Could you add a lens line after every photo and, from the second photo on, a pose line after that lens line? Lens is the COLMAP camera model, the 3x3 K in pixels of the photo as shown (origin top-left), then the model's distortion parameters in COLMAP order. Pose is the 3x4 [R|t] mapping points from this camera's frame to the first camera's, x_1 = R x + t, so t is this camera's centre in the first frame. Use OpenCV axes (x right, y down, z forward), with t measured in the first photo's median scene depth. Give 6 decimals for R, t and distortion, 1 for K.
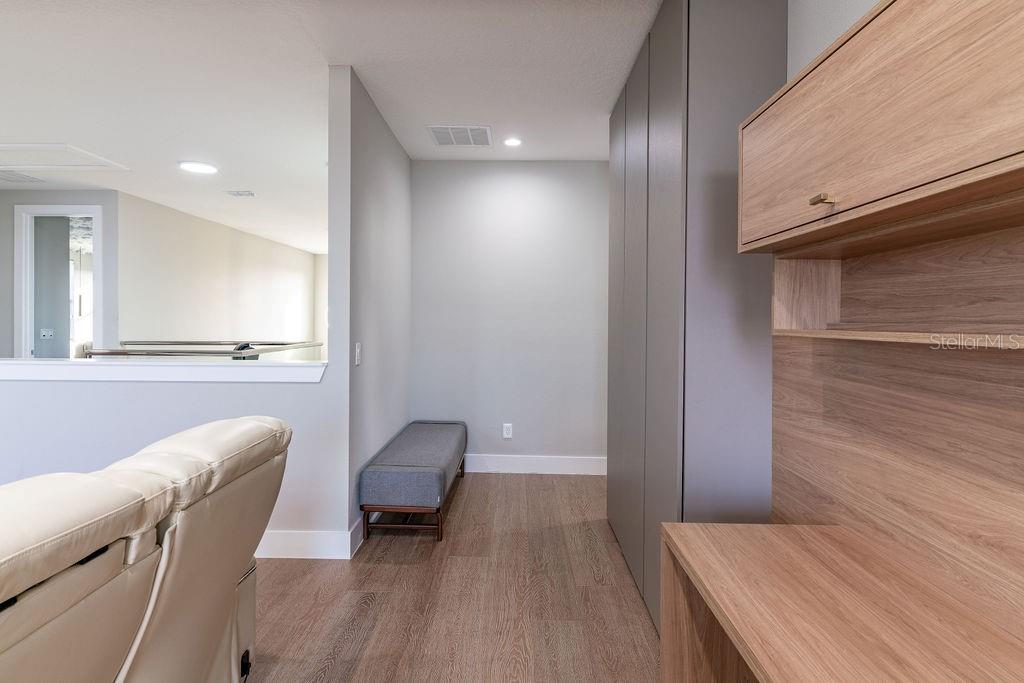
lens RADIAL K [[540.8, 0, 512.2], [0, 540.8, 323.6], [0, 0, 1]] dist [-0.016181, -0.000029]
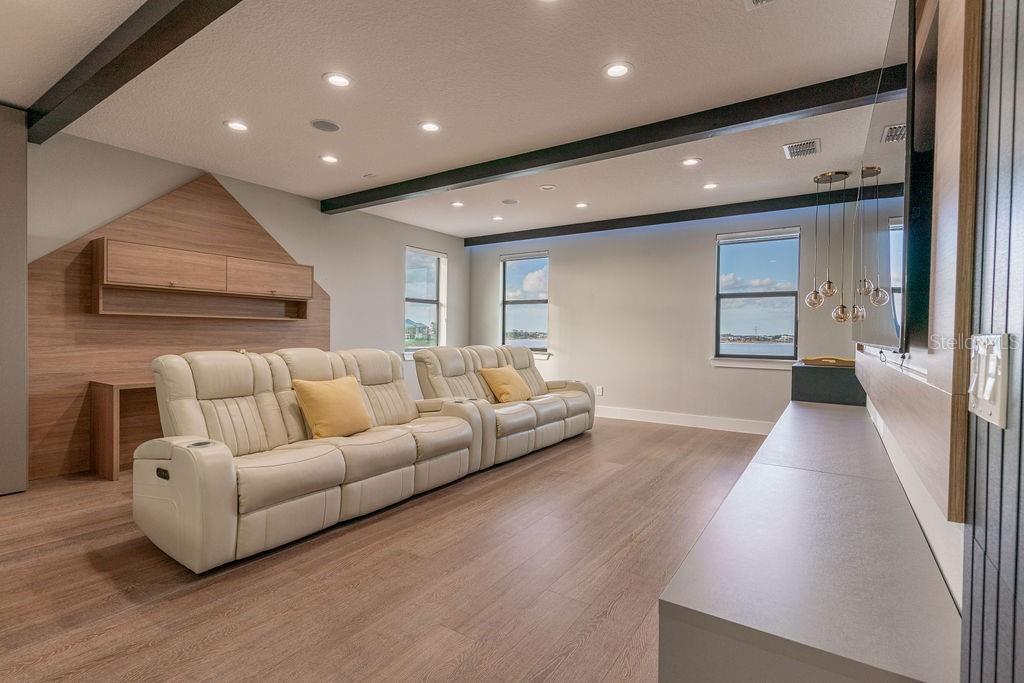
lens RADIAL K [[475.1, 0, 513.3], [0, 475.1, 334.3], [0, 0, 1]] dist [0.003157, 0.000074]
pose [[-0.835807, -0.025469, 0.548432, -2.513913], [-0.012631, 0.999551, 0.027169, 0.030412], [-0.548878, 0.015781, -0.835754, 1.783496]]
